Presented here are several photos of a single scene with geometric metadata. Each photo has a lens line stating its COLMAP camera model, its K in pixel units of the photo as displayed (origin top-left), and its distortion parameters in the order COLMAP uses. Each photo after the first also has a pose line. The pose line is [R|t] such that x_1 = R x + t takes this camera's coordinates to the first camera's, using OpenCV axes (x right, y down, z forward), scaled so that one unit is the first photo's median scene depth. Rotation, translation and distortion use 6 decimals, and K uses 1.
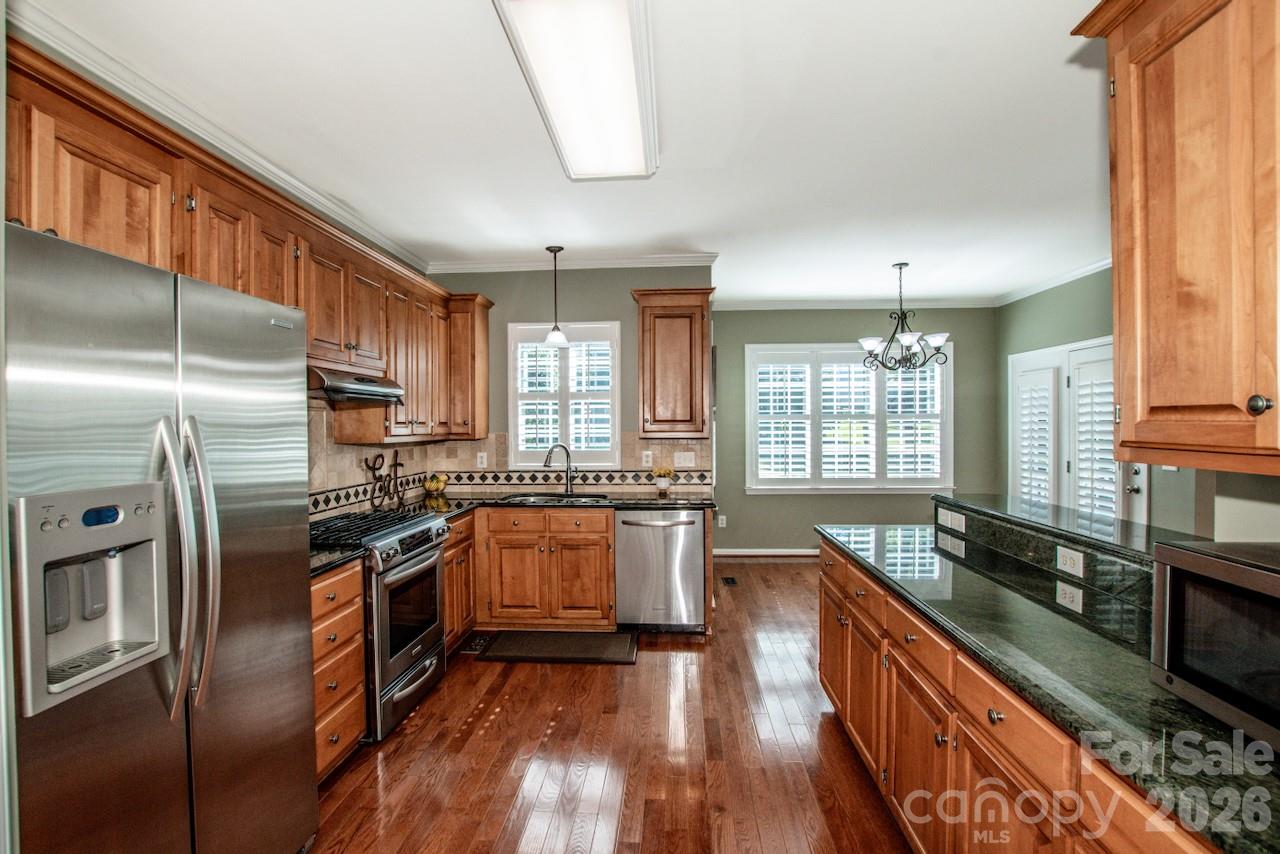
lens RADIAL K [[576.2, 0, 640.5], [0, 576.2, 429.6], [0, 0, 1]] dist [-0.031052, 0.002405]
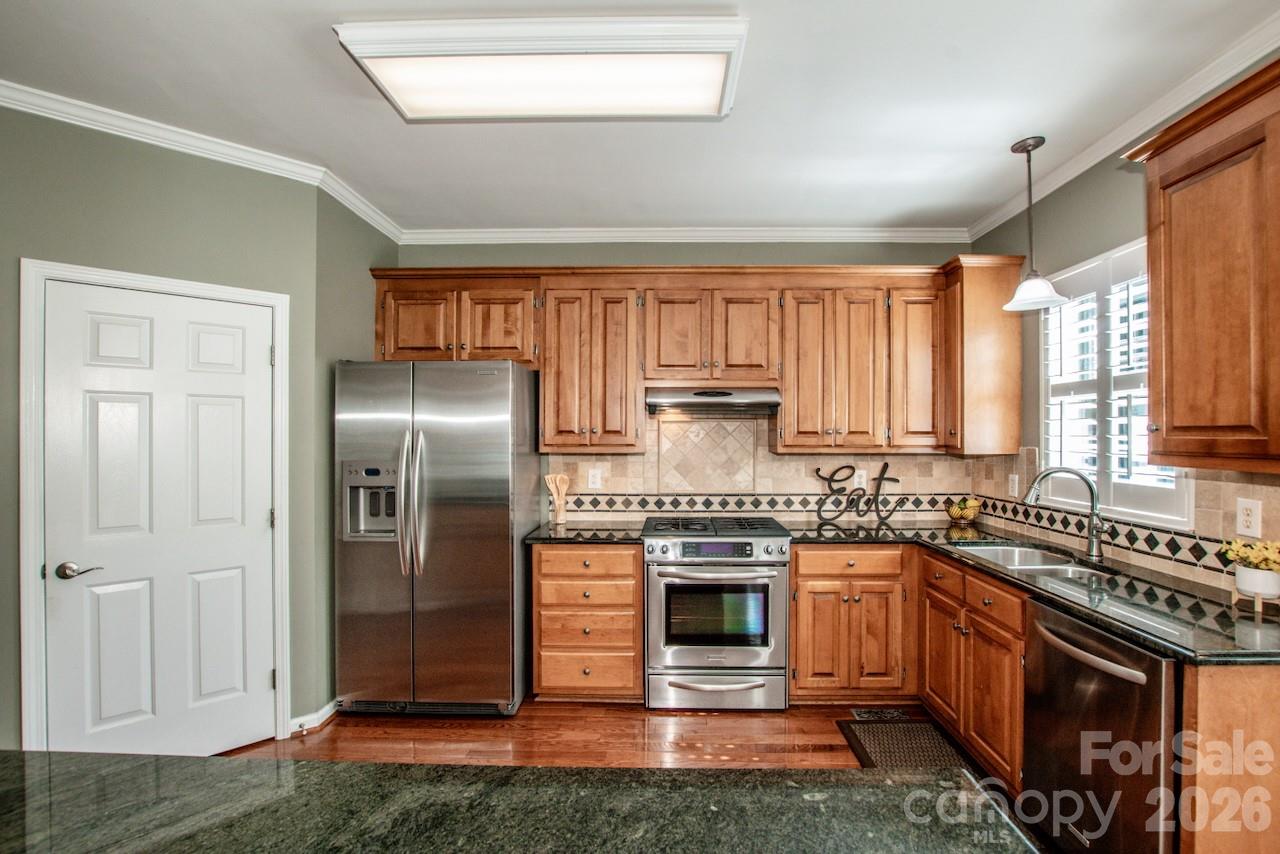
lens RADIAL K [[576.2, 0, 637.5], [0, 576.2, 429.6], [0, 0, 1]] dist [-0.031052, 0.002405]
pose [[0.037630, -0.001842, -0.999290, 0.402879], [-0.008745, 0.999959, -0.002173, -0.009080], [0.999253, 0.008820, 0.037612, 0.535904]]
